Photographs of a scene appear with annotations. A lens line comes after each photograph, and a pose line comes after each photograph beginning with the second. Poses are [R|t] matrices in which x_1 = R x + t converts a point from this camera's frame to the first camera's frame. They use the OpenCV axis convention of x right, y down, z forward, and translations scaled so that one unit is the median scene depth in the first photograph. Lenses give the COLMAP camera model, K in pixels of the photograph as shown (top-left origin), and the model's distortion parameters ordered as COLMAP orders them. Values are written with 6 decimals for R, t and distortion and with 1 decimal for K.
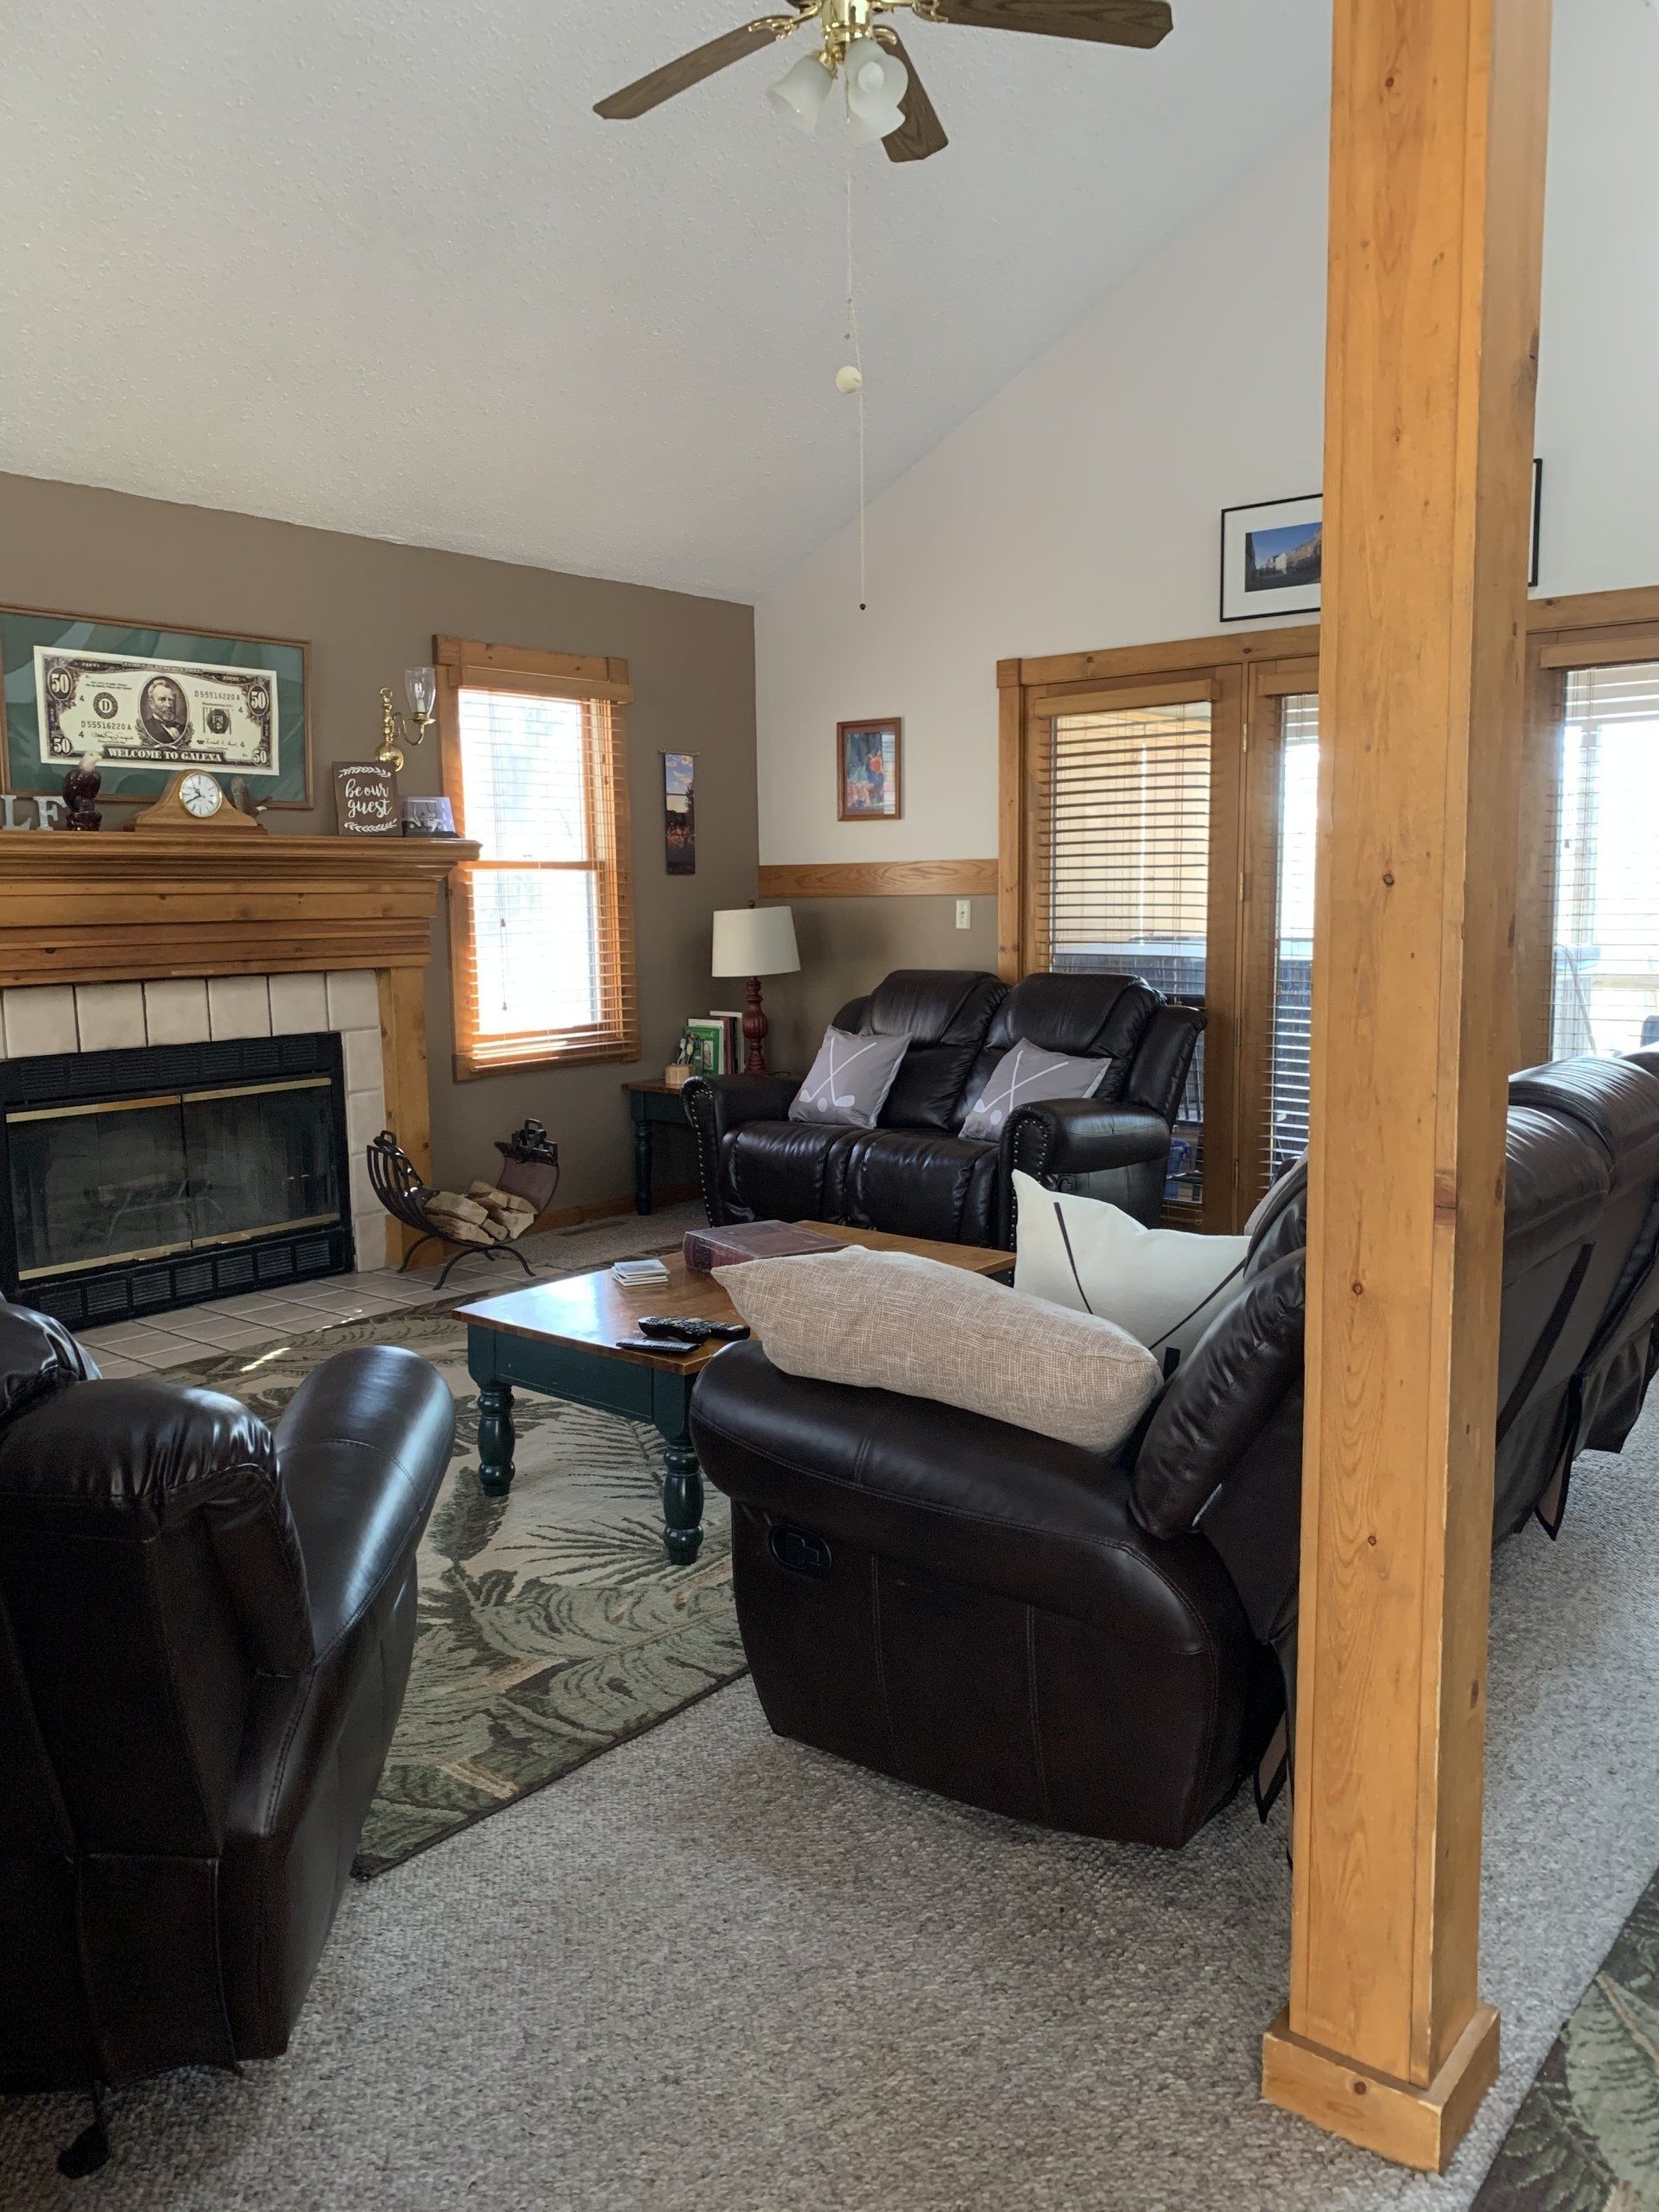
lens RADIAL K [[1676.5, 0, 866.7], [0, 1676.5, 1120.0], [0, 0, 1]] dist [-0.029300, -0.005063]
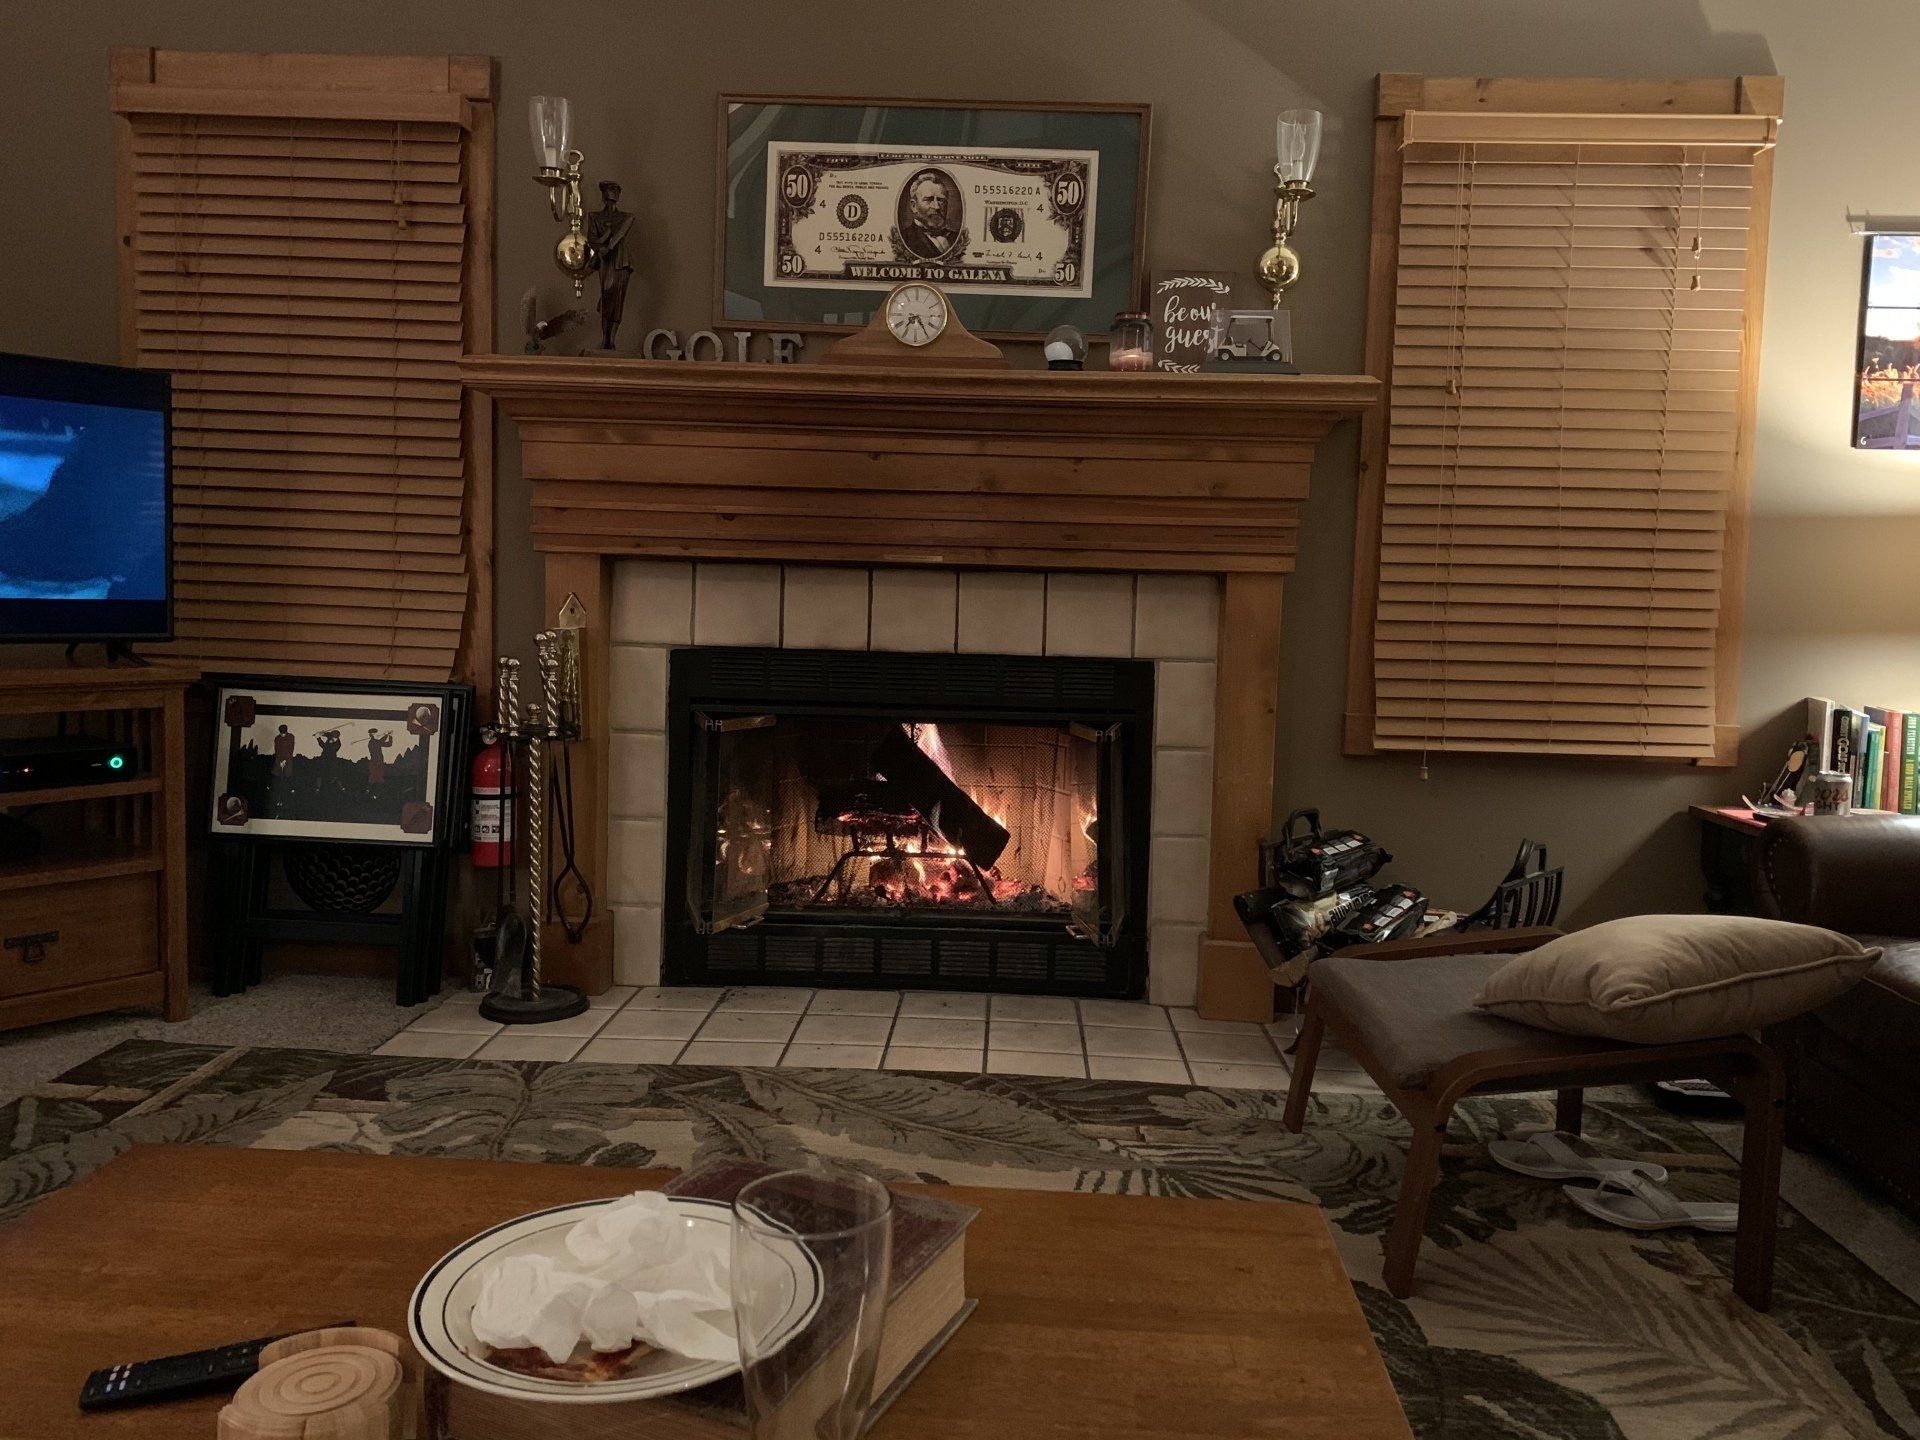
lens RADIAL K [[1444.9, 0, 969.2], [0, 1444.9, 720.8], [0, 0, 1]] dist [0.002277, -0.004408]
pose [[0.601583, 0.103008, -0.792141, 0.134514], [-0.147597, 0.988910, 0.016504, -0.028715], [0.785056, 0.106989, 0.610115, 0.616202]]
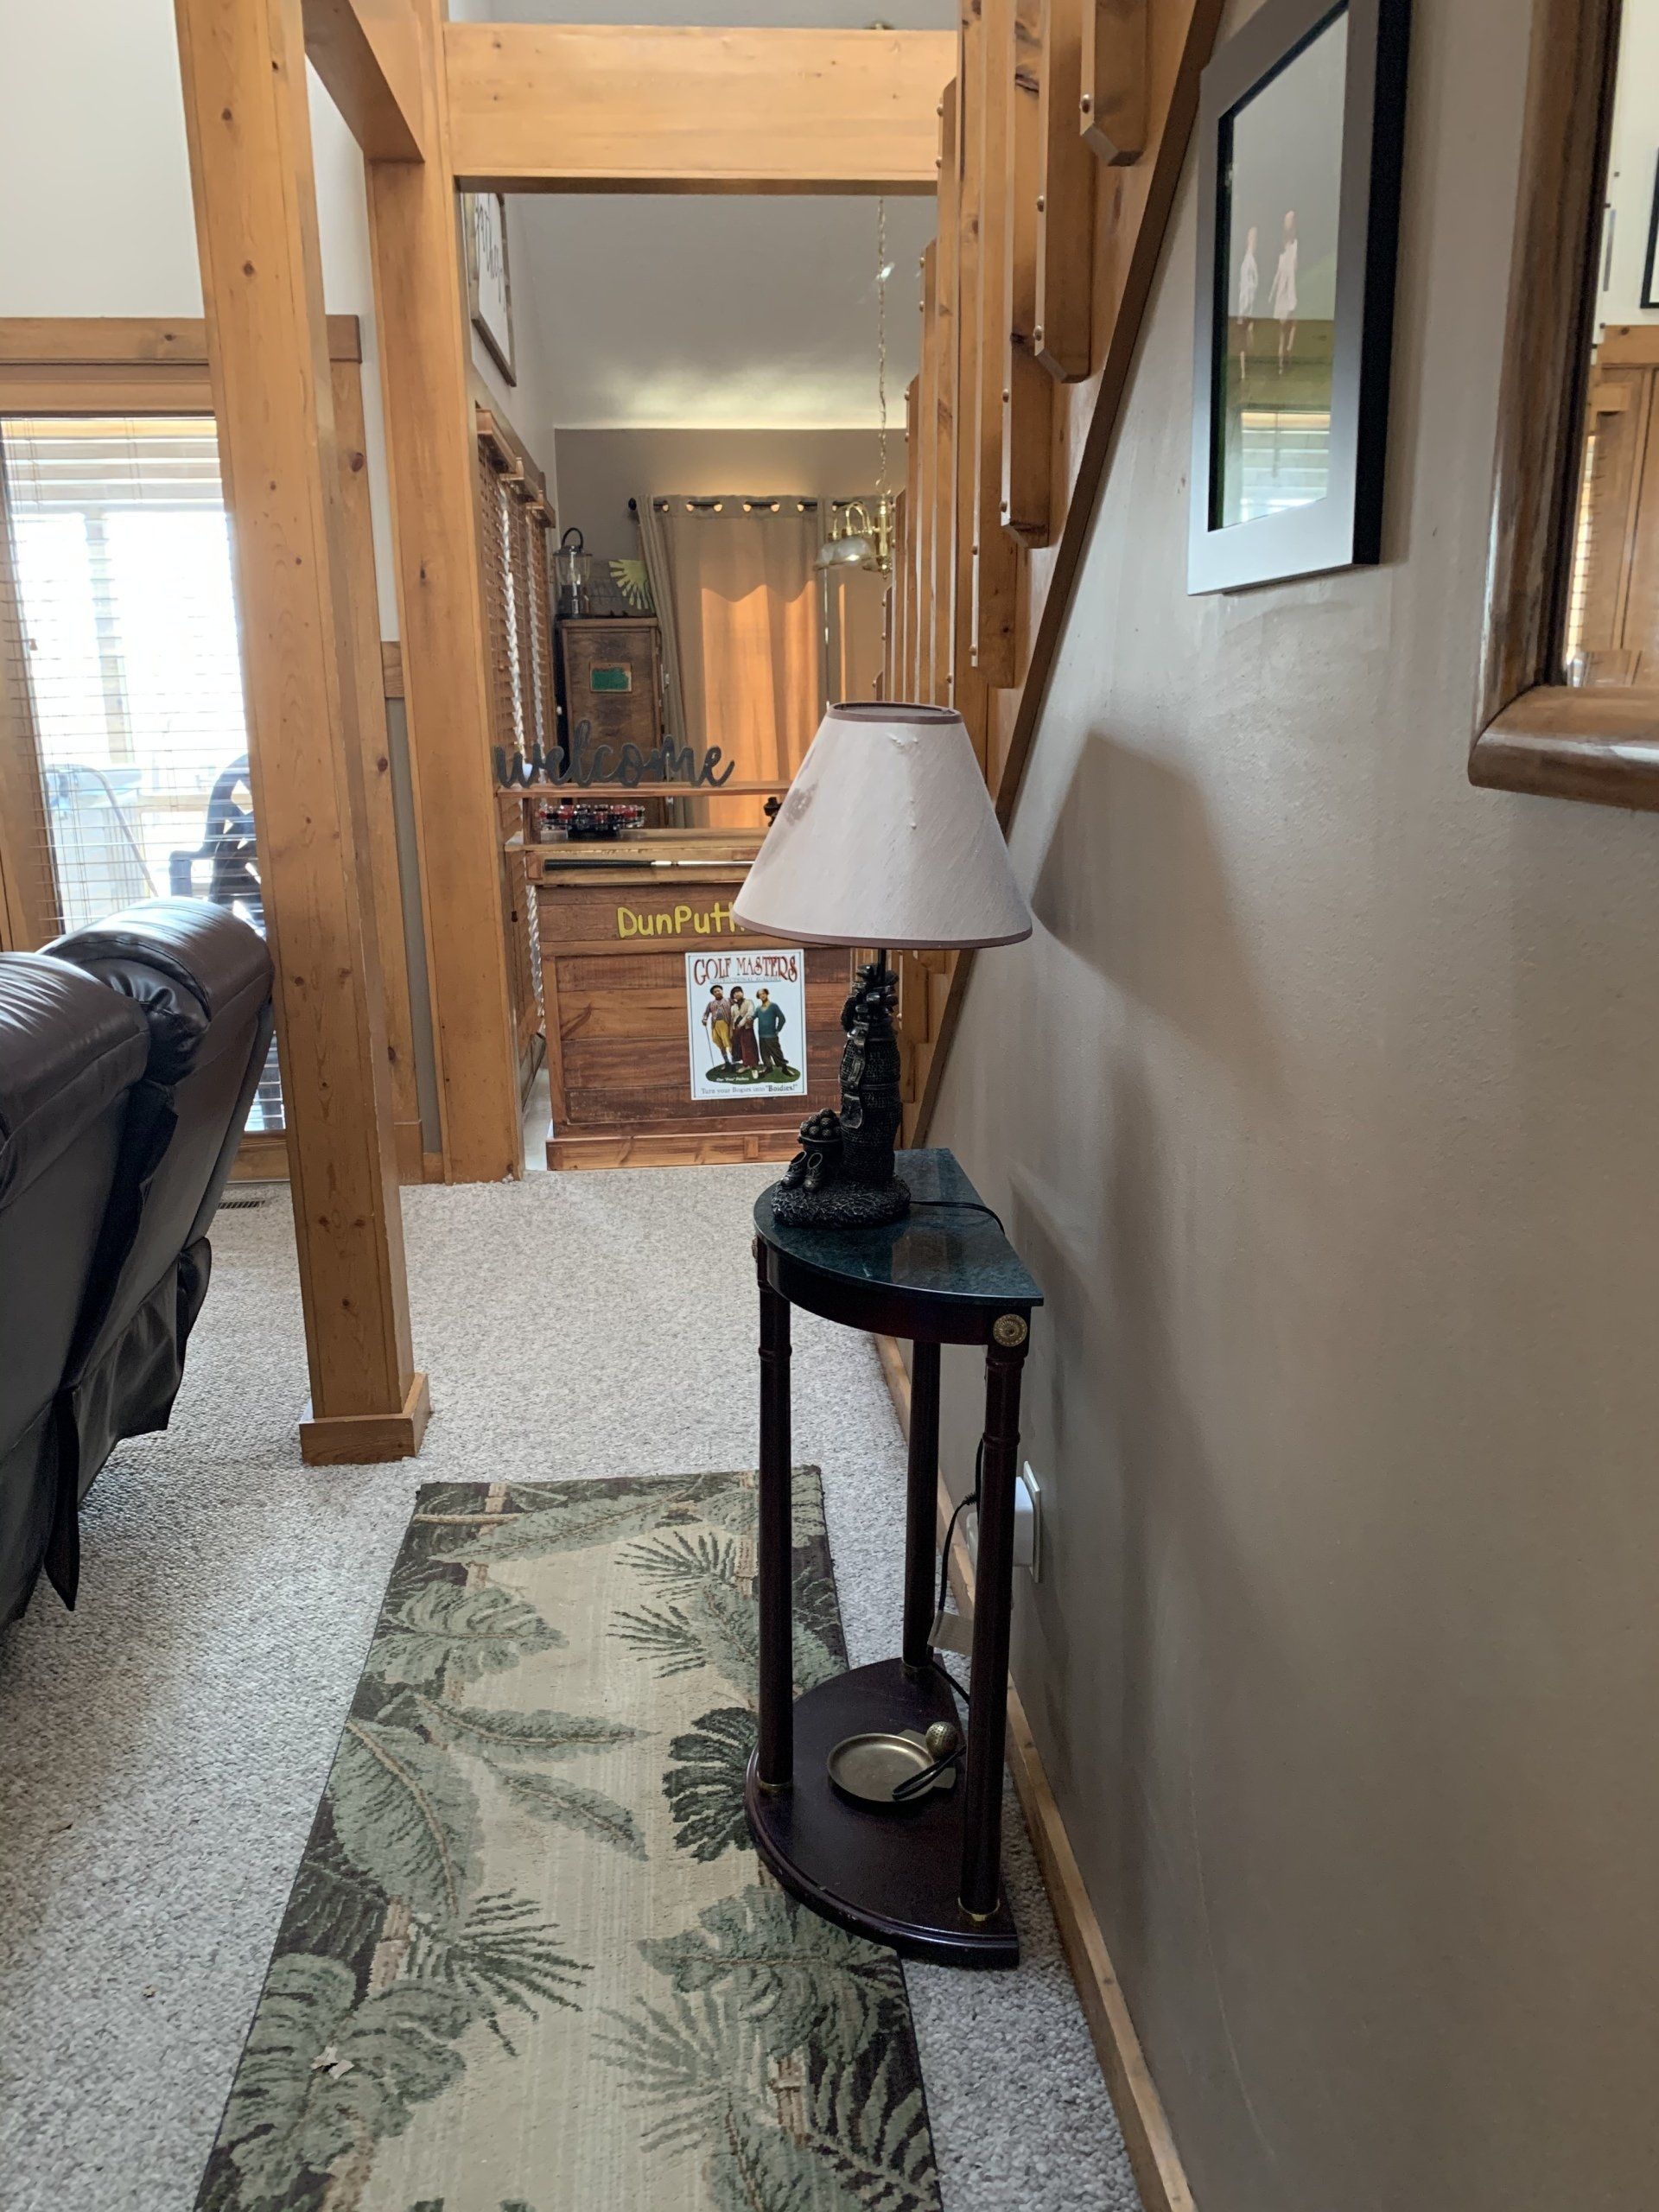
lens RADIAL K [[1664.6, 0, 819.6], [0, 1664.6, 1112.6], [0, 0, 1]] dist [0.002277, -0.004408]
pose [[0.722545, -0.173037, 0.669318, 0.120671], [0.103906, 0.984353, 0.142313, -0.016243], [-0.683471, -0.033281, 0.729219, 0.155108]]
